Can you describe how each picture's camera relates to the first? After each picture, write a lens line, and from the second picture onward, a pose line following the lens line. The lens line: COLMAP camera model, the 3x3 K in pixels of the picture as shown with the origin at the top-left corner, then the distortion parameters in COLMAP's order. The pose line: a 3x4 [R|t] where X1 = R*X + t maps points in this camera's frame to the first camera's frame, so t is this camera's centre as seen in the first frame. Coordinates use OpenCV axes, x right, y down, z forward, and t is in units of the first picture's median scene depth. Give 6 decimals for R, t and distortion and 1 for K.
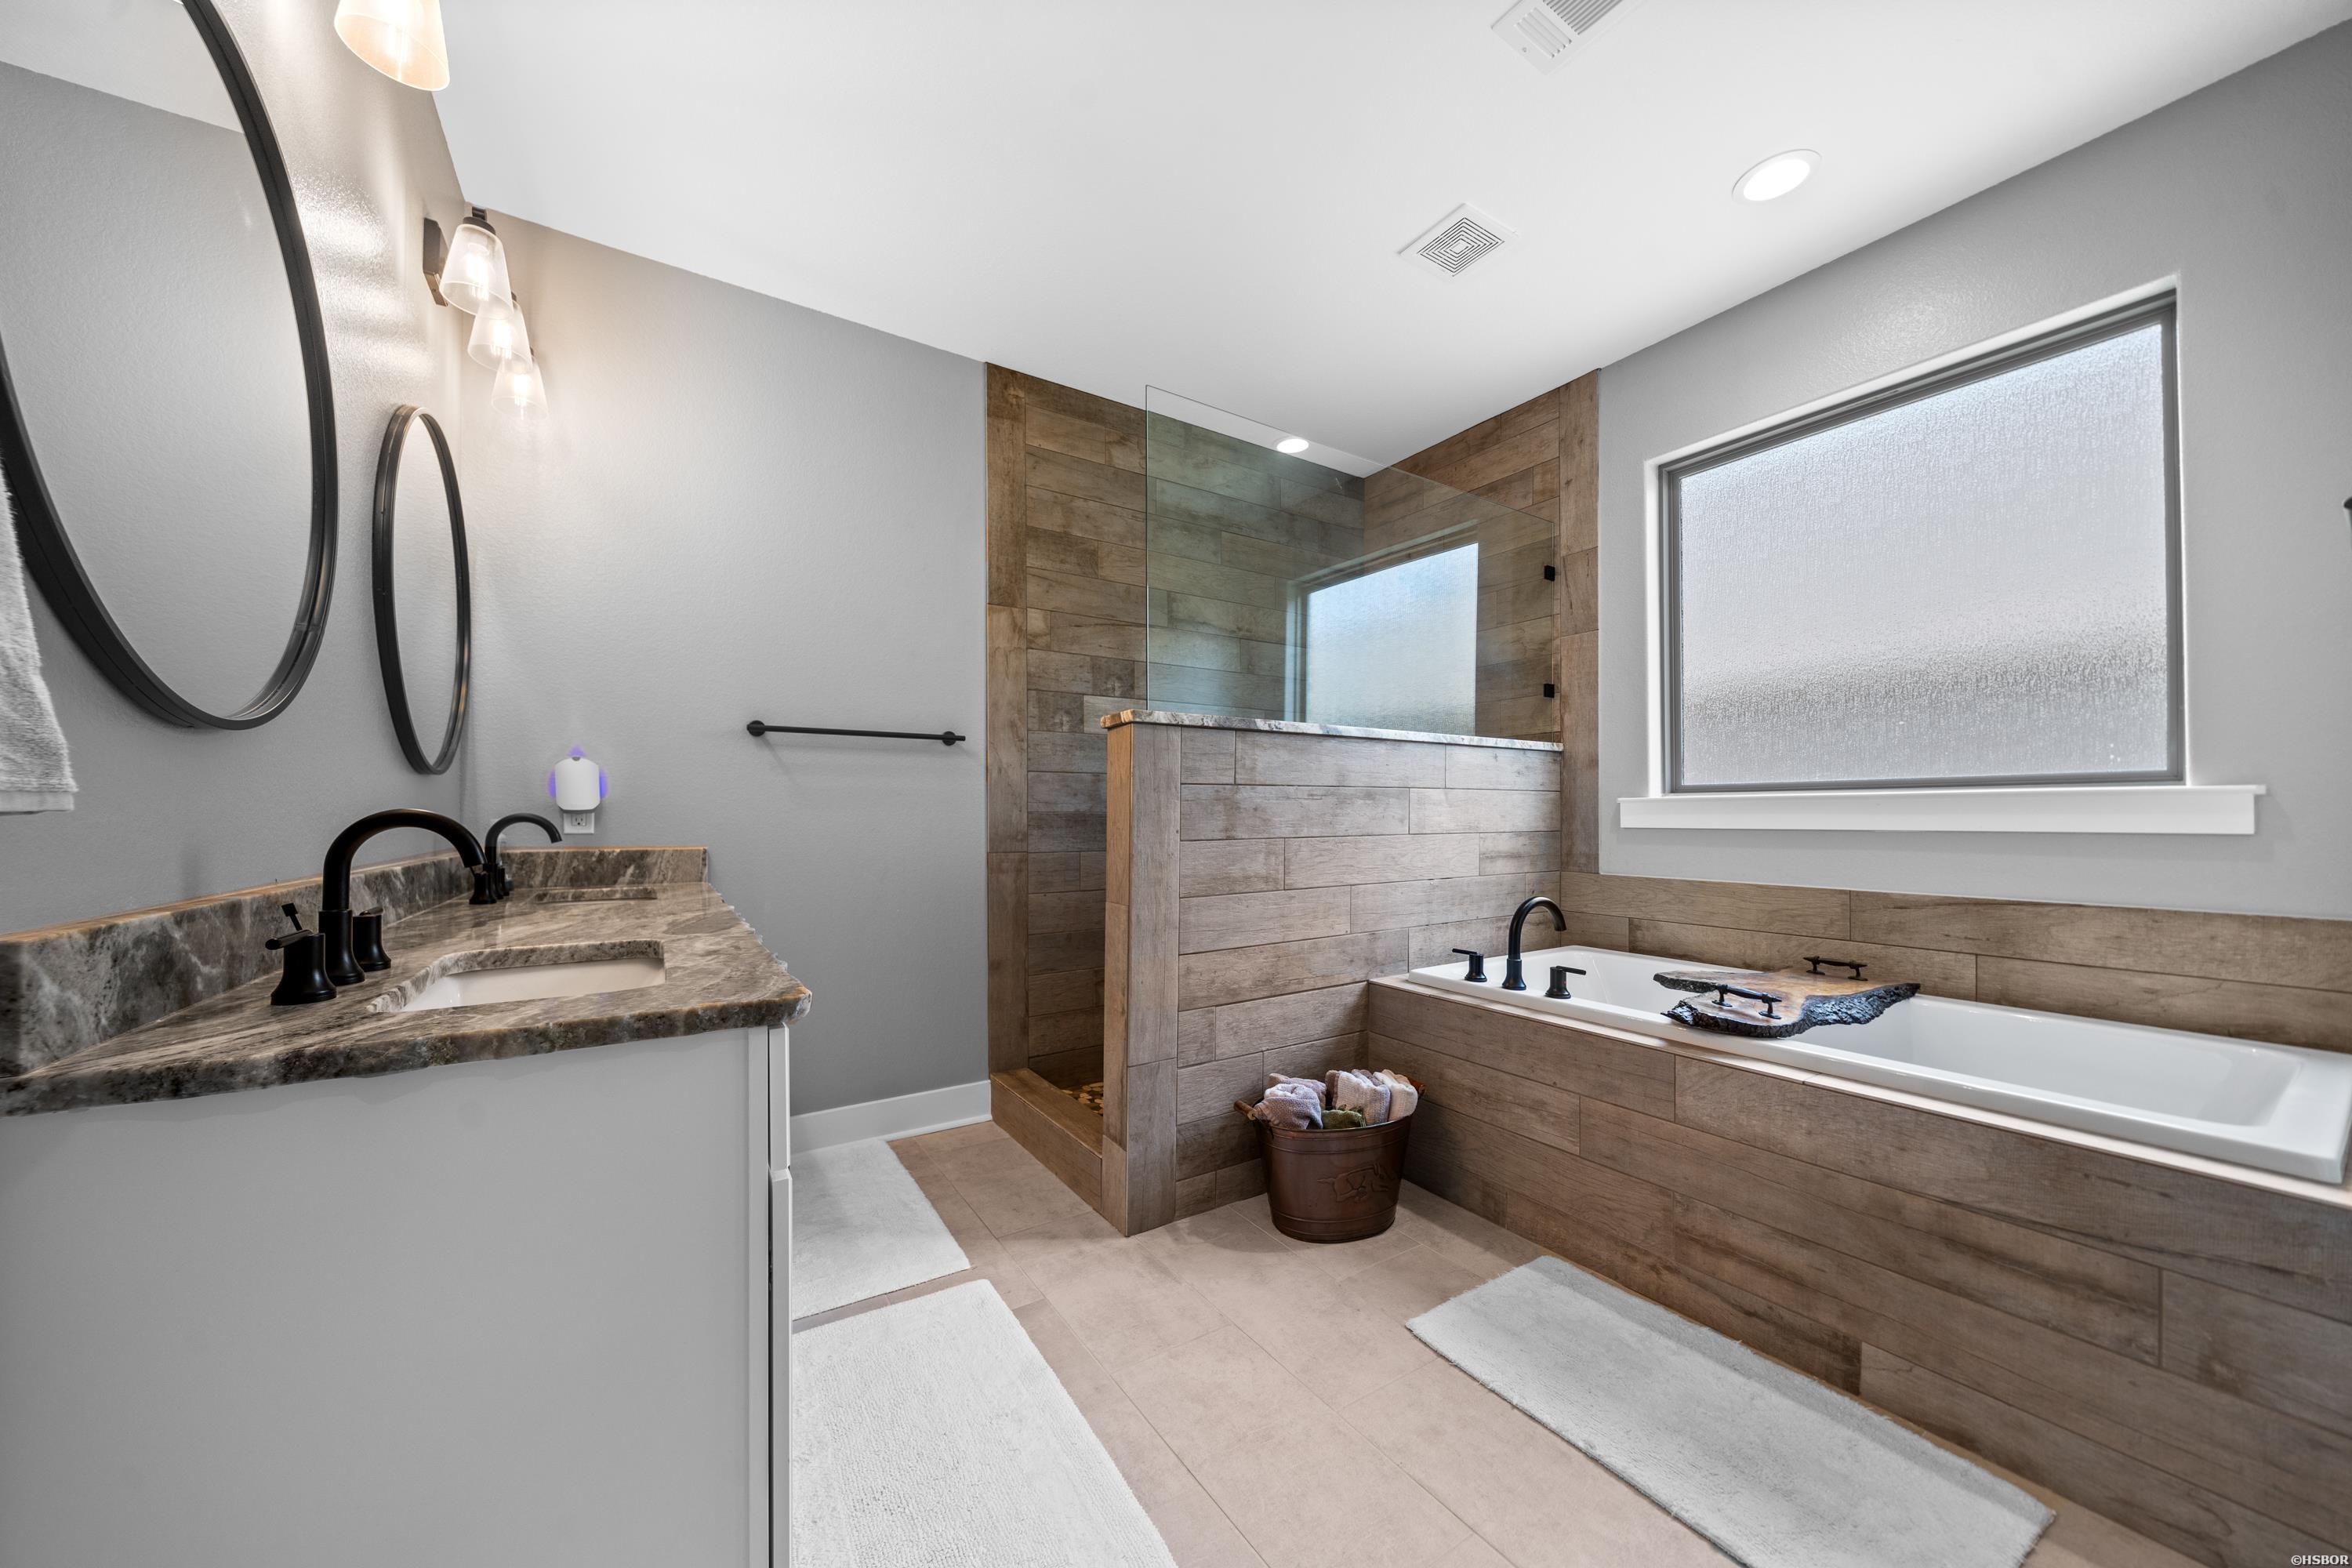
lens RADIAL K [[816.0, 0, 1145.0], [0, 816.0, 790.3], [0, 0, 1]] dist [-0.001039, -0.000038]
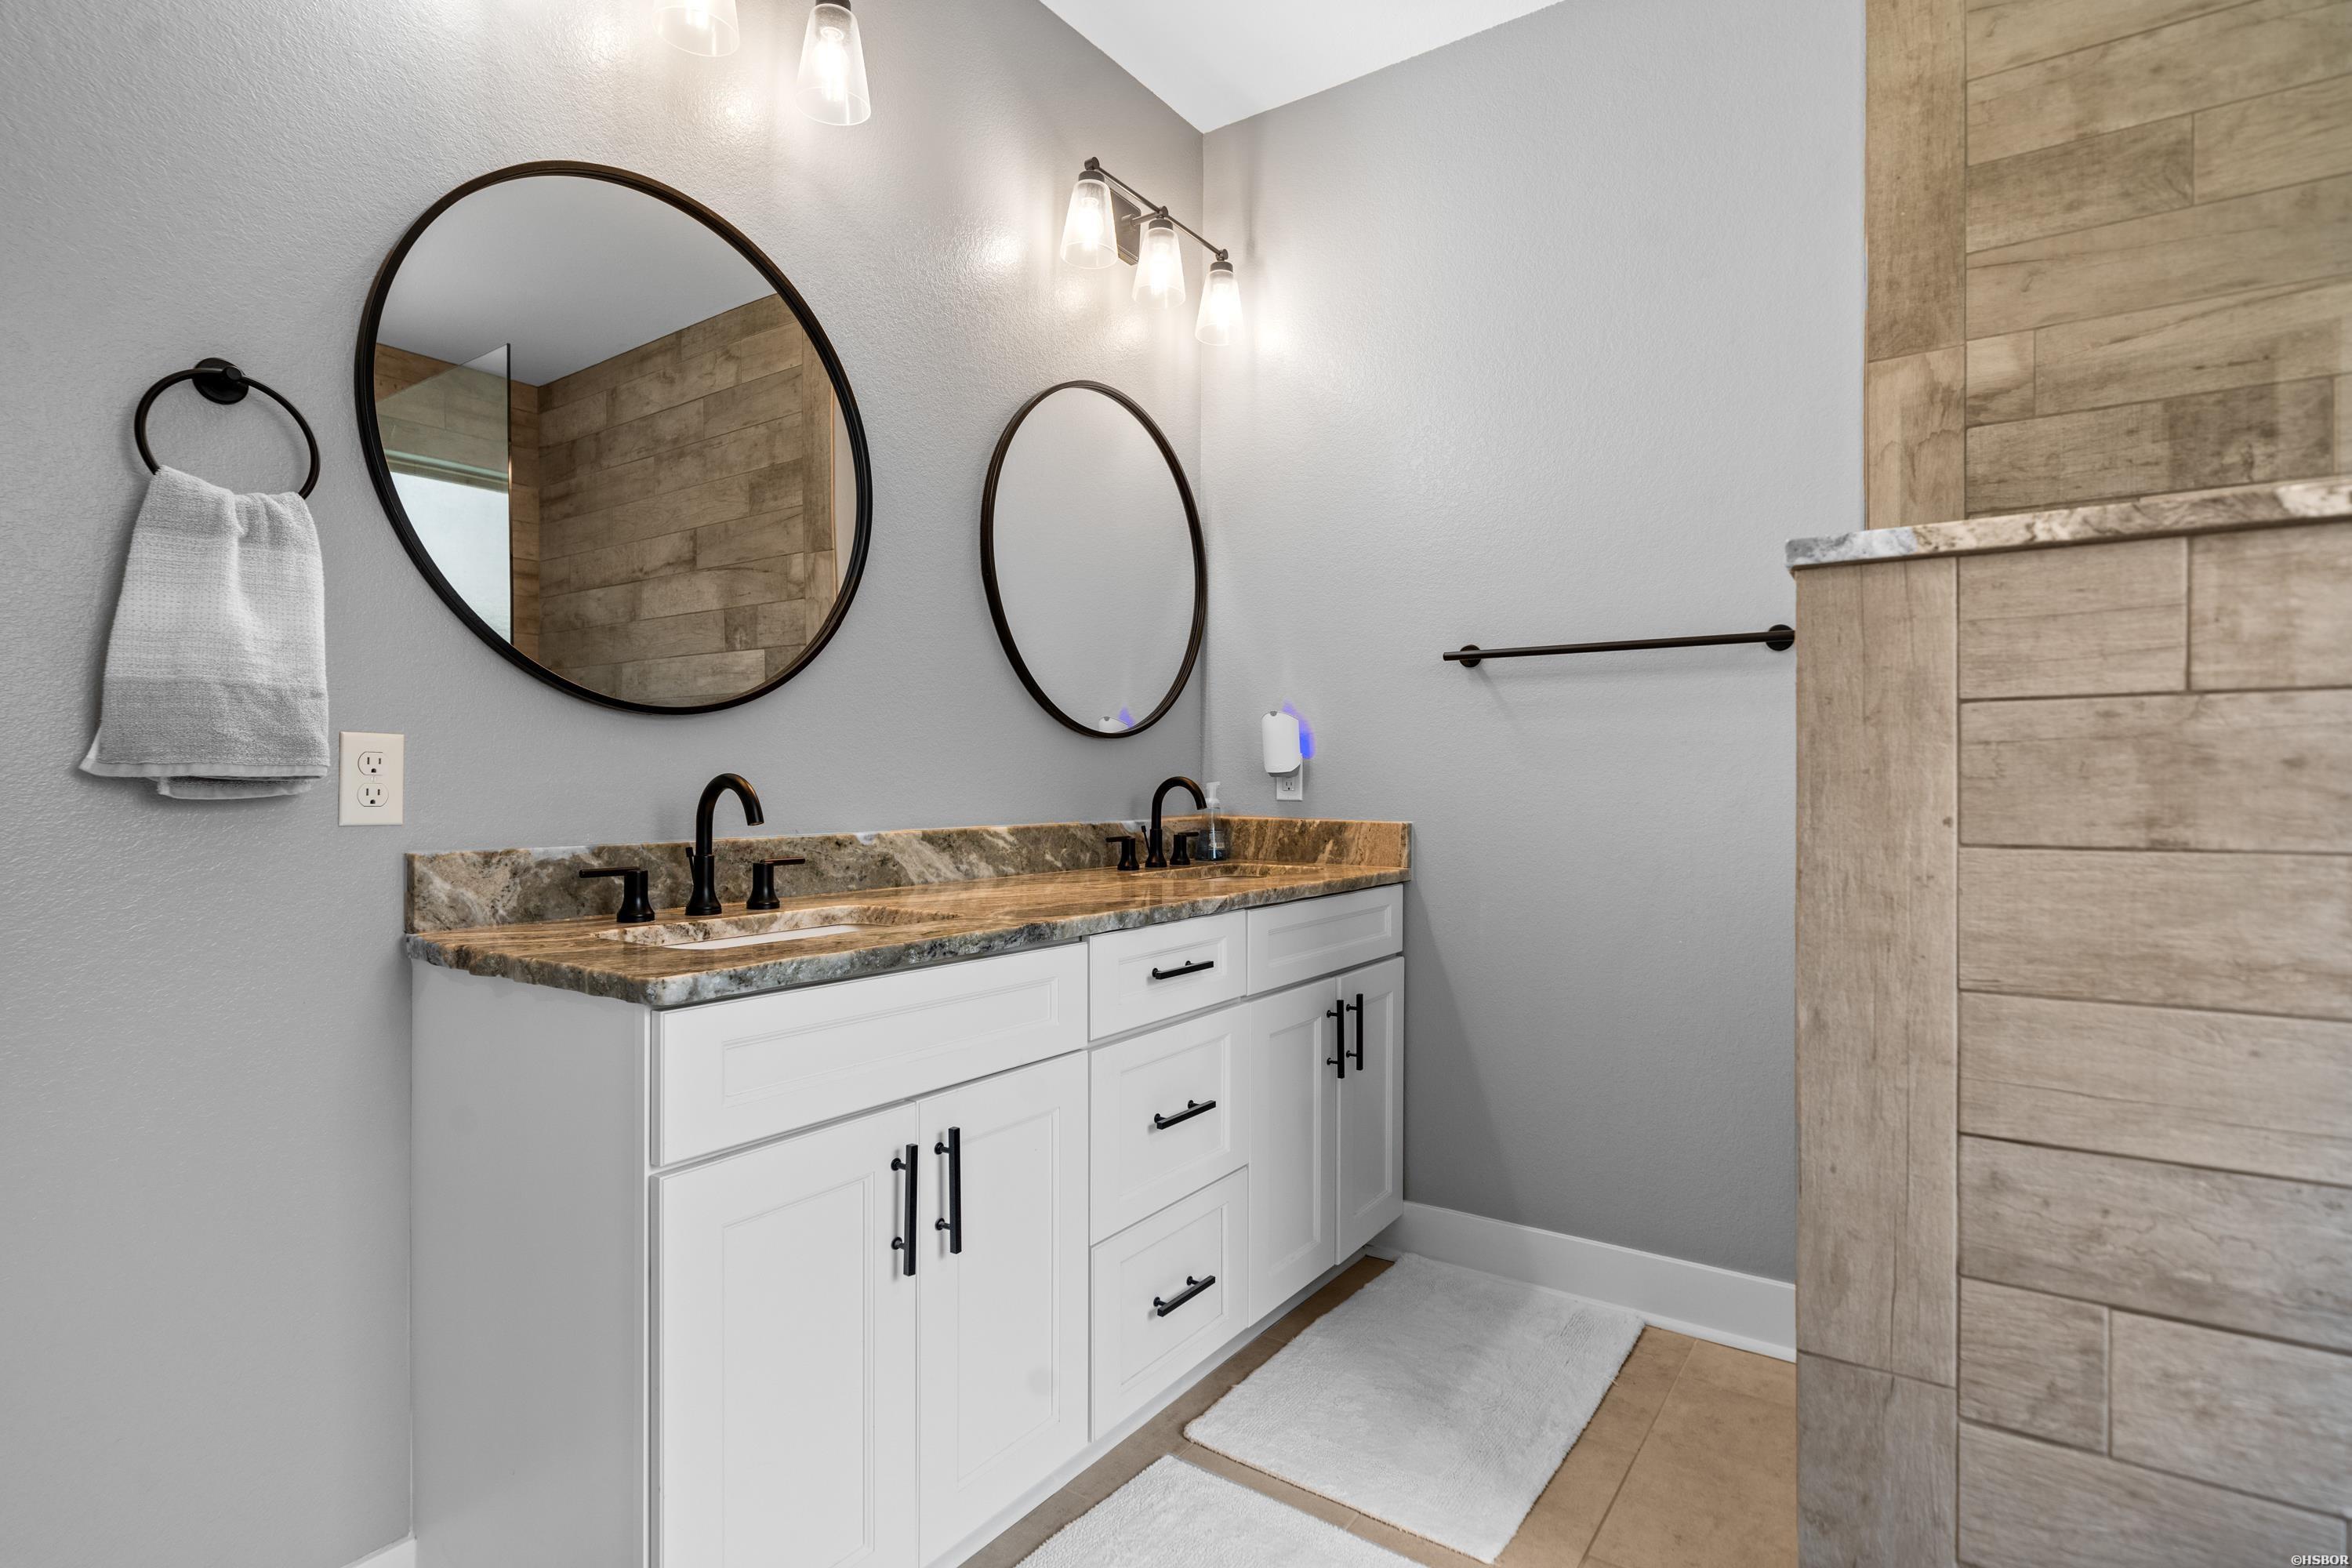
lens RADIAL K [[1169.5, 0, 1172.9], [0, 1169.5, 760.8], [0, 0, 1]] dist [0.001518, 0.000333]
pose [[0.395233, -0.012637, -0.918494, 0.397907], [0.026594, 0.999644, -0.002310, 0.011616], [0.918196, -0.023514, 0.395428, 0.411178]]
